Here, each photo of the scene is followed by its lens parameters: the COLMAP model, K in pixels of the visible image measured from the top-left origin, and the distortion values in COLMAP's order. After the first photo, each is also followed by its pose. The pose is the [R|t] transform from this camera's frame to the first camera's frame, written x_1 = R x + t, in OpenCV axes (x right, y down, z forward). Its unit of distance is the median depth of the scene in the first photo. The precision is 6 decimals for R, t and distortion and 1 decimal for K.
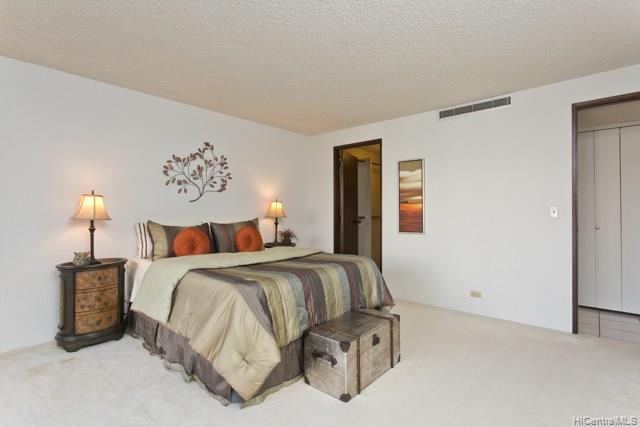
lens RADIAL K [[323.0, 0, 318.0], [0, 323.0, 211.2], [0, 0, 1]] dist [-0.010285, 0.008339]
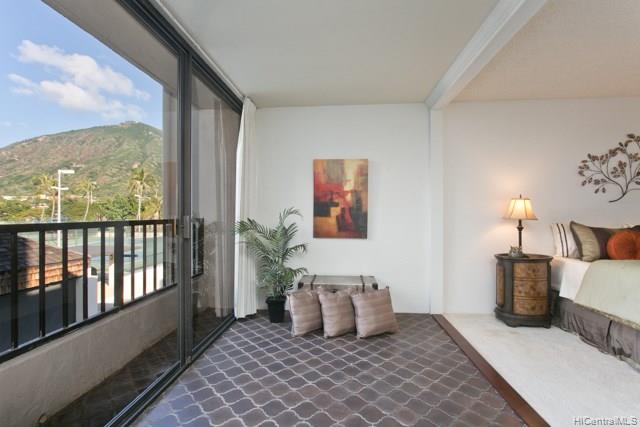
lens RADIAL K [[323.0, 0, 314.7], [0, 323.0, 210.9], [0, 0, 1]] dist [-0.010285, 0.008339]
pose [[0.578876, -0.005896, -0.815394, -0.133317], [0.001034, 0.999978, -0.006497, 0.001339], [0.815415, 0.002918, 0.578870, -0.220439]]
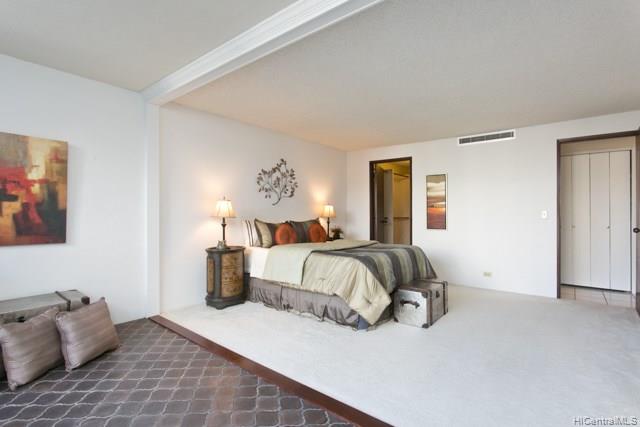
lens RADIAL K [[323.0, 0, 316.5], [0, 323.0, 210.0], [0, 0, 1]] dist [-0.010285, 0.008339]
pose [[0.999190, 0.008410, 0.039346, -0.268351], [-0.008080, 0.999931, -0.008540, 0.001771], [-0.039415, 0.008215, 0.999189, -0.311076]]
